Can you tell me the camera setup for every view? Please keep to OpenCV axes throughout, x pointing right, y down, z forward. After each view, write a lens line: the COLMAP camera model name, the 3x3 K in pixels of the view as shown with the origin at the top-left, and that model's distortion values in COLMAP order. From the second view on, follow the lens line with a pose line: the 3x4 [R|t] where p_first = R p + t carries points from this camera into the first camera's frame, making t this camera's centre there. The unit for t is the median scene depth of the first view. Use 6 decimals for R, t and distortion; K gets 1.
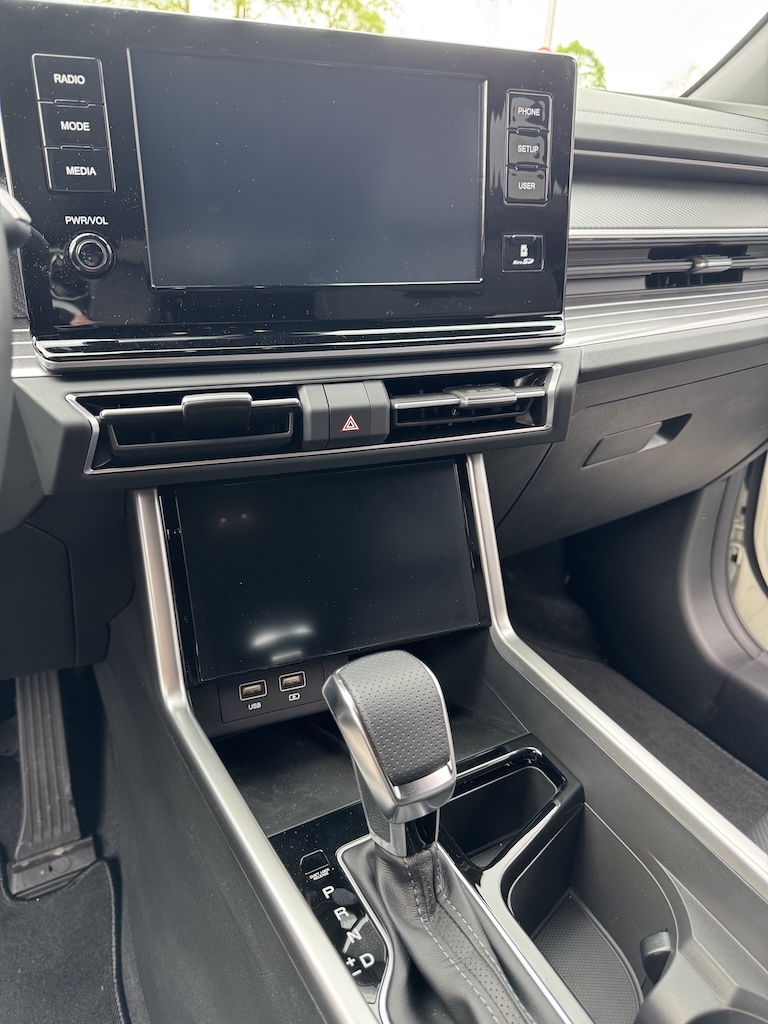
lens RADIAL K [[715.1, 0, 383.1], [0, 715.1, 513.3], [0, 0, 1]] dist [-0.012396, -0.003705]
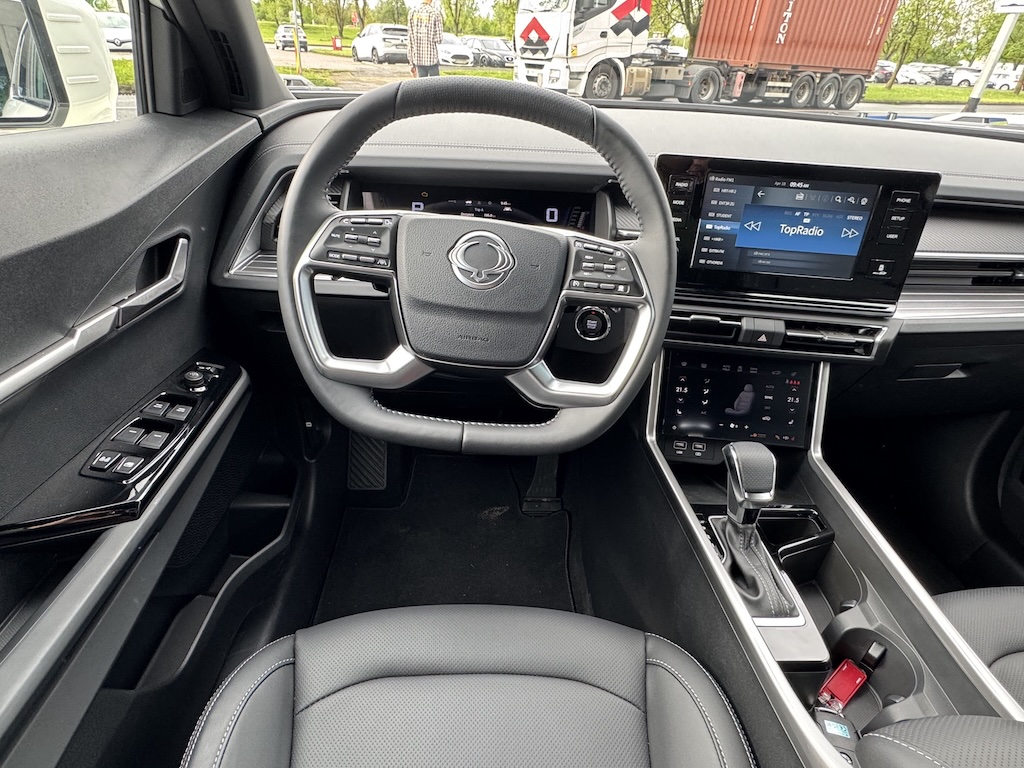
lens RADIAL K [[539.9, 0, 508.3], [0, 539.9, 381.8], [0, 0, 1]] dist [-0.016455, 0.002744]
pose [[0.887150, 0.244997, -0.391077, -0.055390], [-0.209889, 0.968927, 0.130871, -0.045339], [0.410988, -0.034020, 0.911006, -0.731554]]
